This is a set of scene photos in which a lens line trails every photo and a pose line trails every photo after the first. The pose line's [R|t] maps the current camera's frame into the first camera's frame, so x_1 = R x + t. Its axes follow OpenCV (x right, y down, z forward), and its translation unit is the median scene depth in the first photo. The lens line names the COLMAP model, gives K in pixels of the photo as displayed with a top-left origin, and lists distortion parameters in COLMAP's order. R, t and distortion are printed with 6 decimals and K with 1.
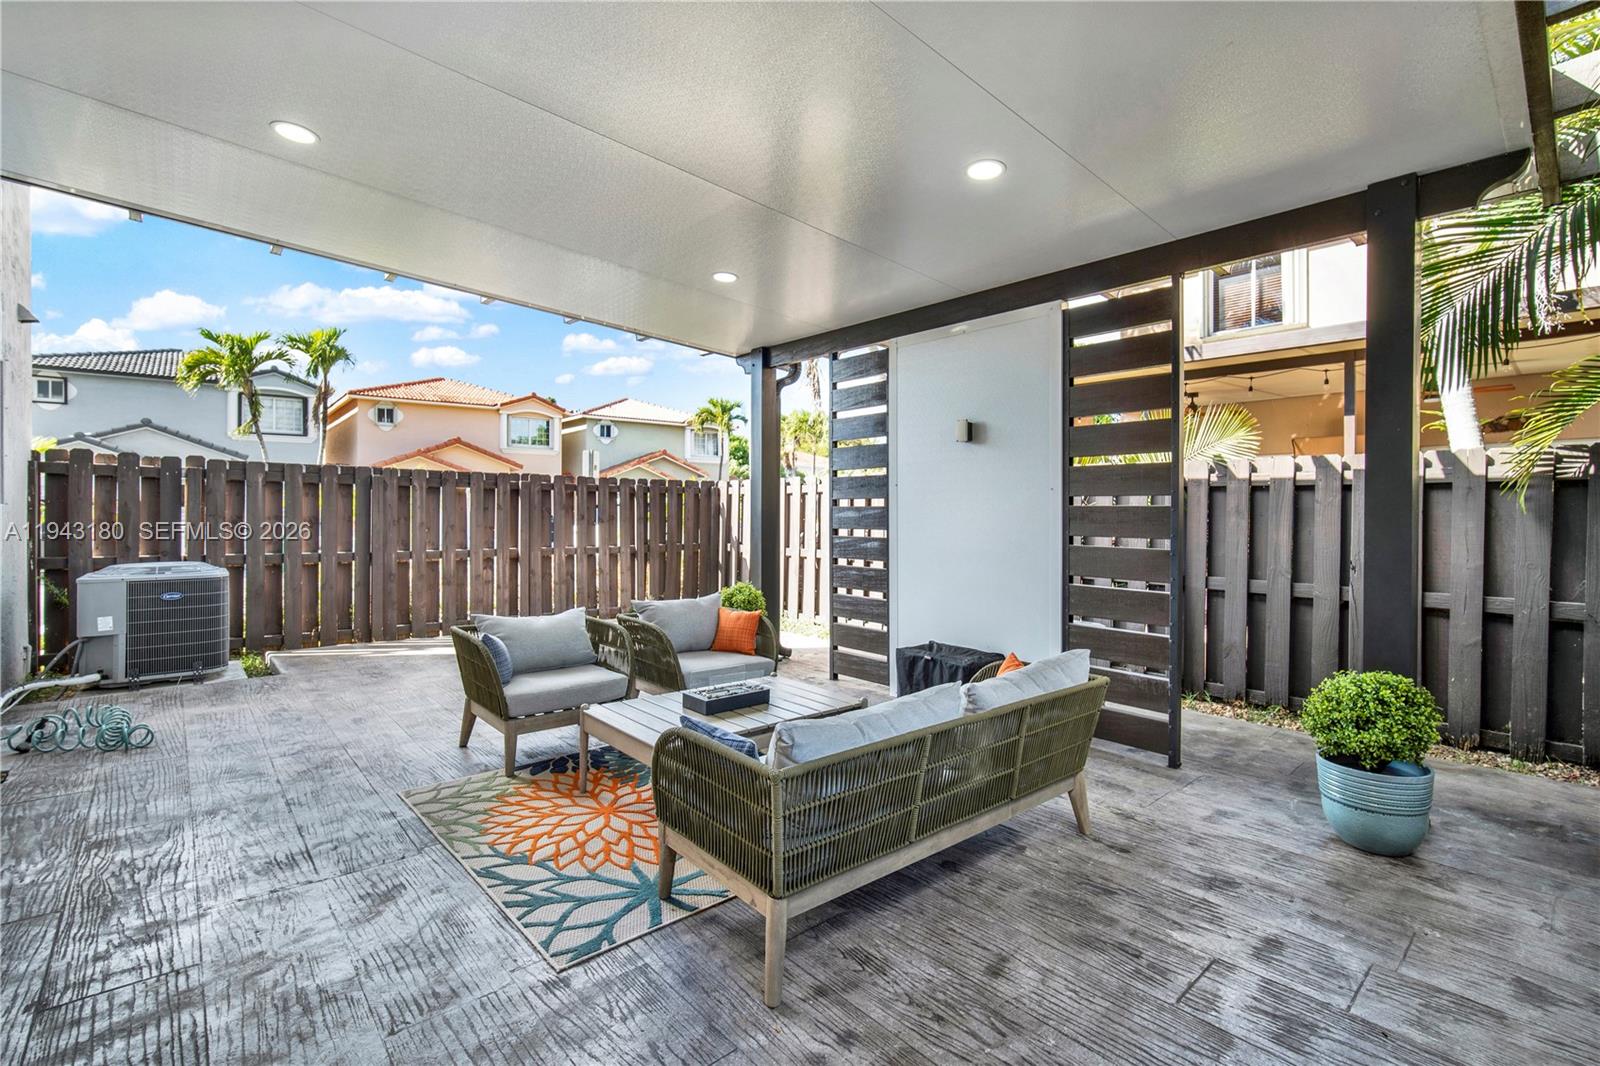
lens RADIAL K [[709.5, 0, 804.4], [0, 709.5, 513.7], [0, 0, 1]] dist [-0.009059, 0.000171]
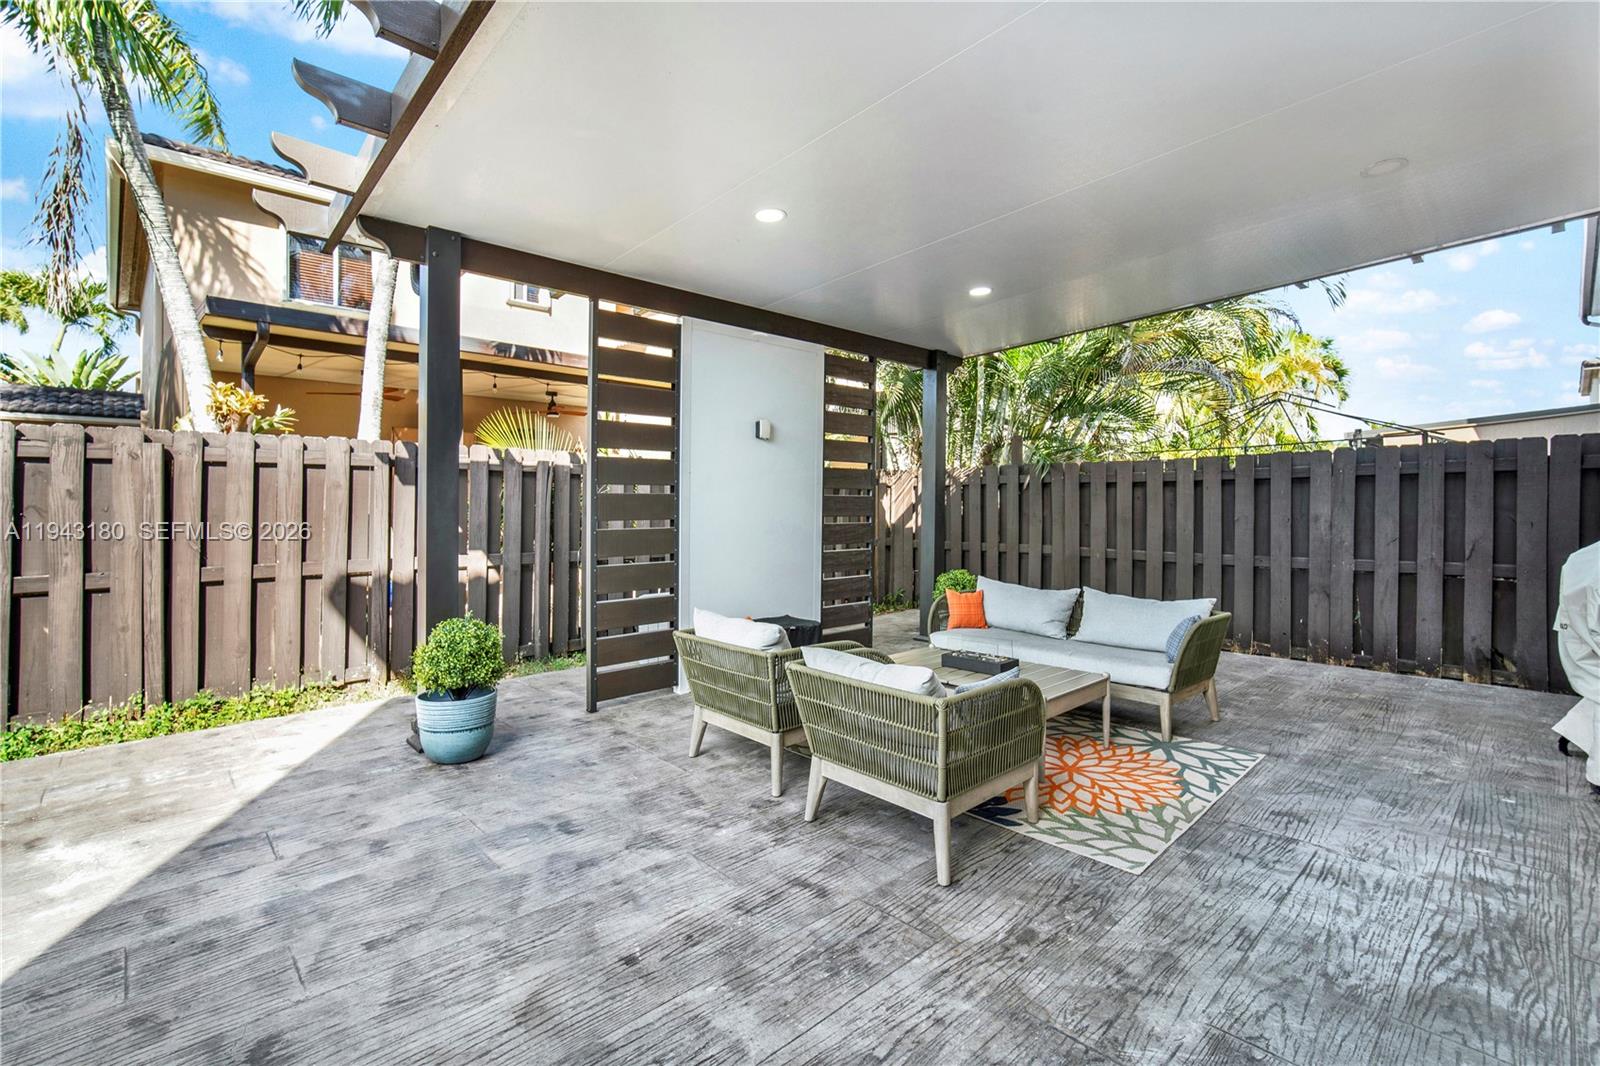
lens RADIAL K [[709.5, 0, 804.4], [0, 709.5, 513.7], [0, 0, 1]] dist [-0.009059, 0.000171]
pose [[-0.017305, -0.023208, 0.999581, -1.553300], [-0.002554, 0.999728, 0.023168, -0.013722], [-0.999847, -0.002152, -0.017360, 1.613376]]
